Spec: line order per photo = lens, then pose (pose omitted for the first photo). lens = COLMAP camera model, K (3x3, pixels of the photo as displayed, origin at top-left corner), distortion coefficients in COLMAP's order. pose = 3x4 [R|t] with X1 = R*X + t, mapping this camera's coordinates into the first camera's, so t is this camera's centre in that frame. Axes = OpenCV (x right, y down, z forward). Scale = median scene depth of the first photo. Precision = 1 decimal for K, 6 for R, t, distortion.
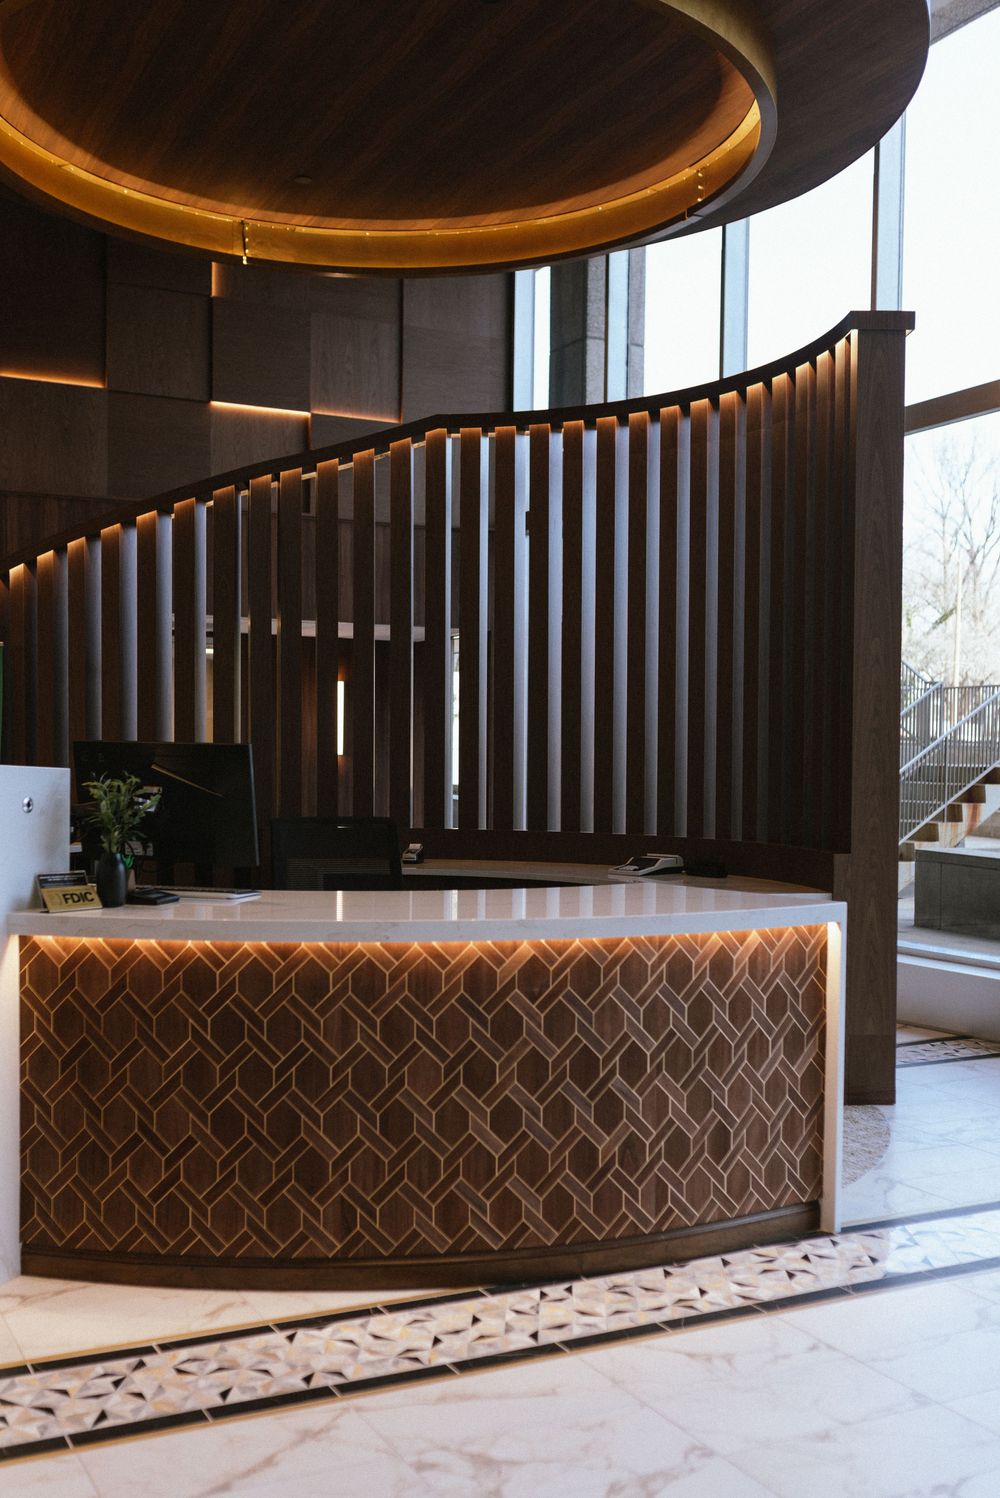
lens RADIAL K [[1531.1, 0, 501.1], [0, 1531.1, 814.0], [0, 0, 1]] dist [-0.003370, 0.005749]
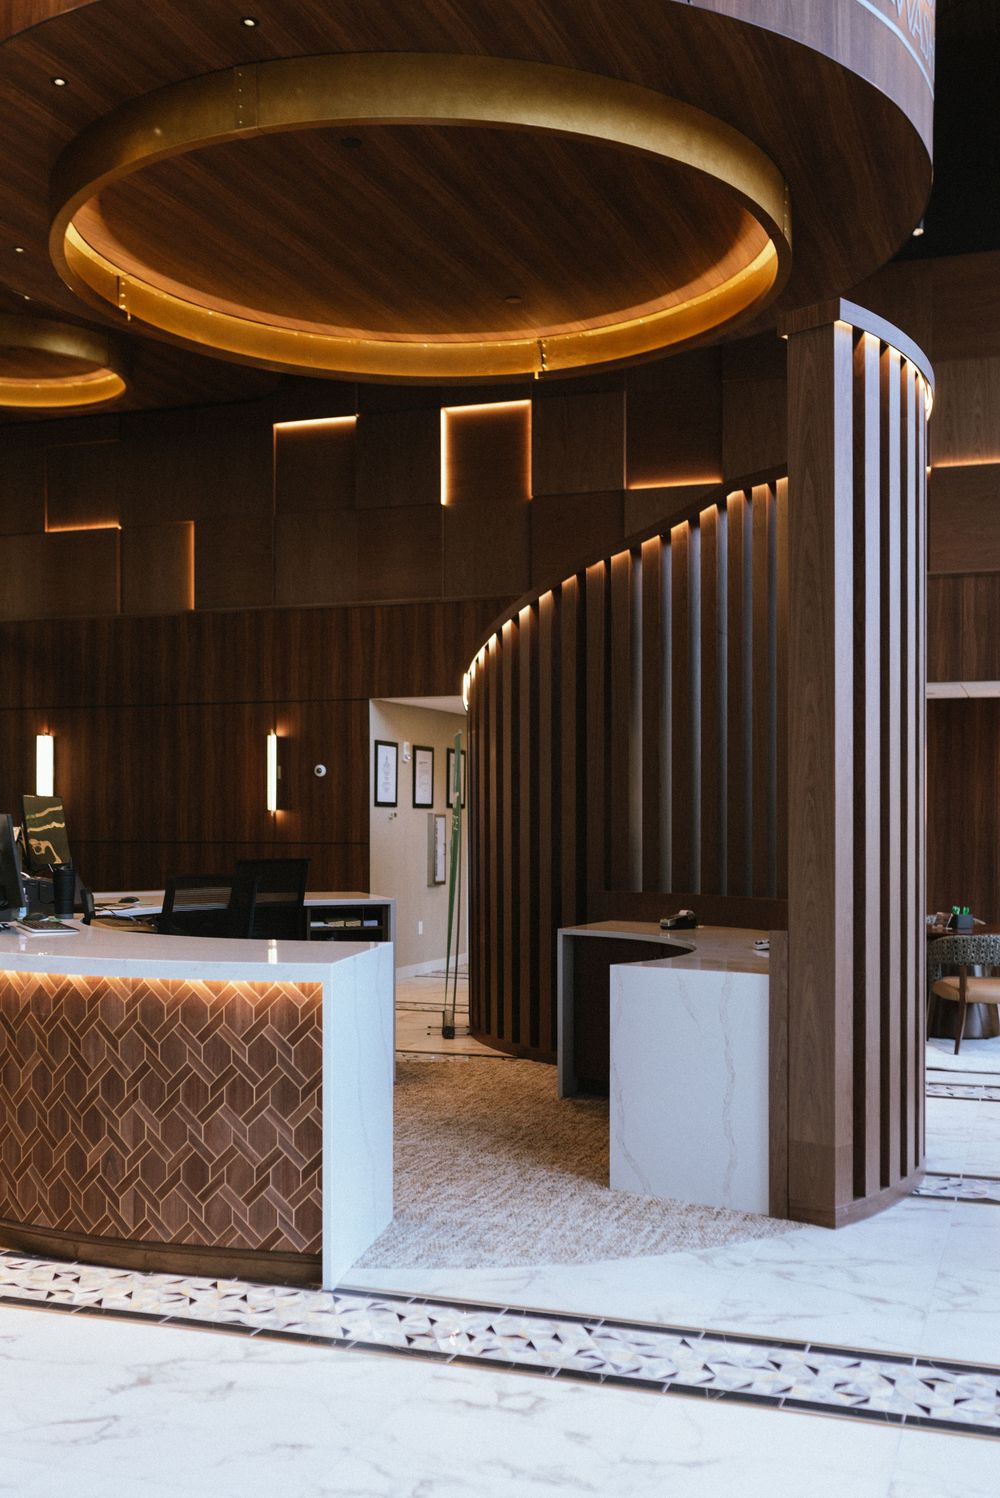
lens RADIAL K [[1551.4, 0, 496.8], [0, 1551.4, 841.4], [0, 0, 1]] dist [0.001297, 0.005717]
pose [[0.681304, 0.000924, -0.732000, 1.121153], [-0.022642, 0.999547, -0.019812, -0.005518], [0.731650, 0.030072, 0.681017, 0.402080]]
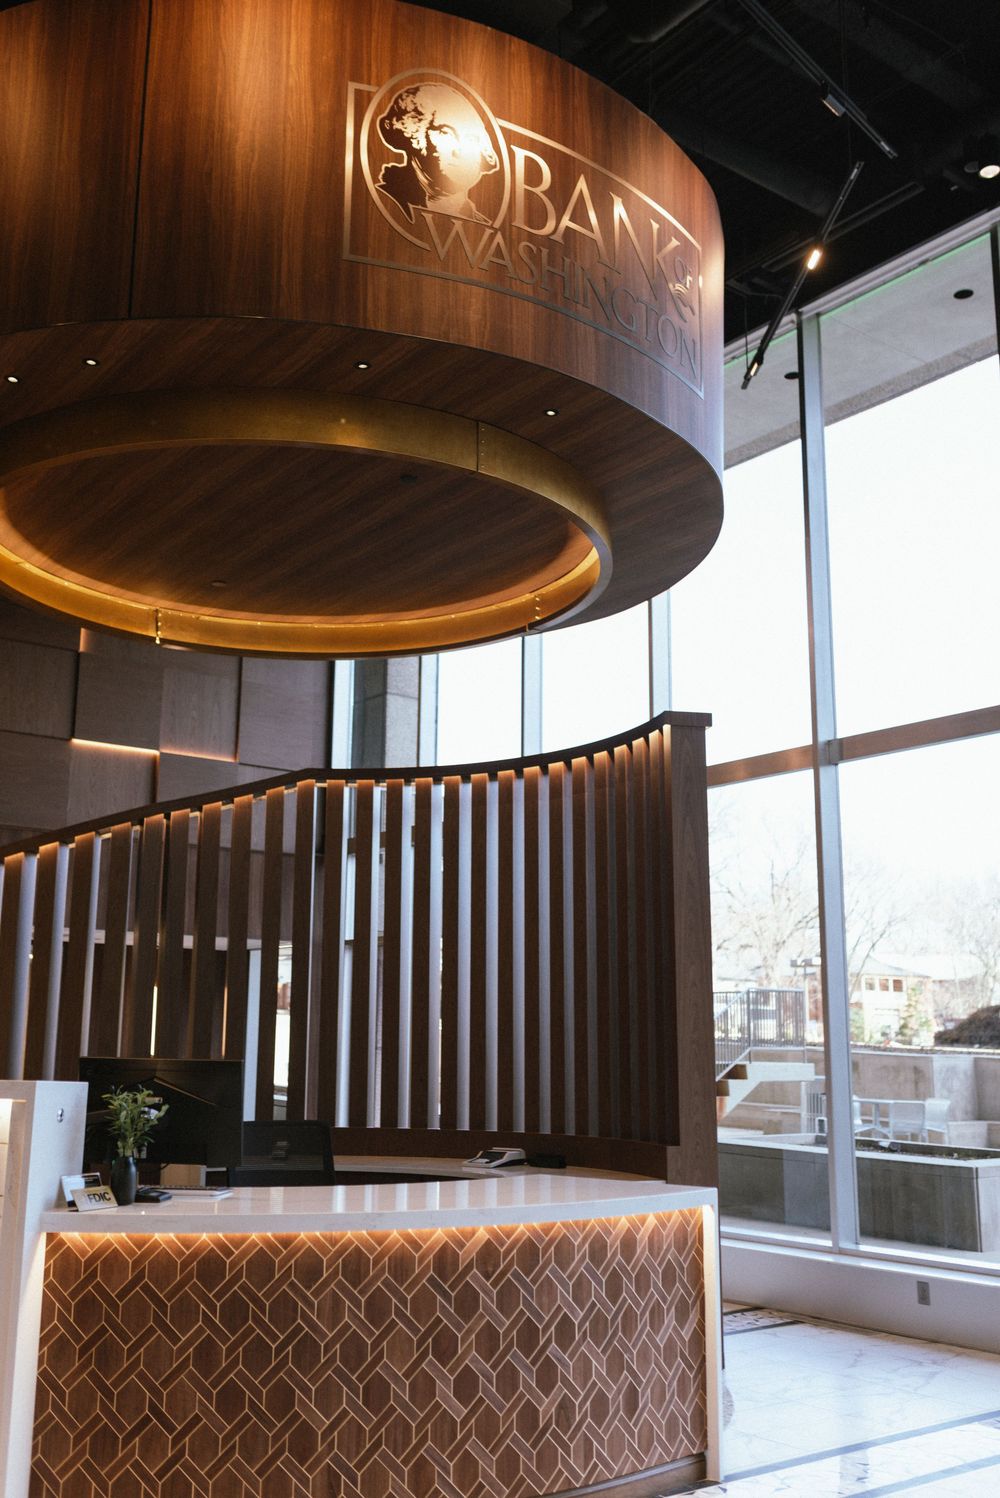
lens RADIAL K [[1412.5, 0, 500.0], [0, 1412.5, 749.0], [0, 0, 1]] dist [-0.002651, 0.013525]
pose [[0.983125, 0.035833, 0.179391, -0.176068], [0.009050, 0.969900, -0.243334, -0.011386], [-0.182710, 0.240851, 0.953209, -0.154454]]
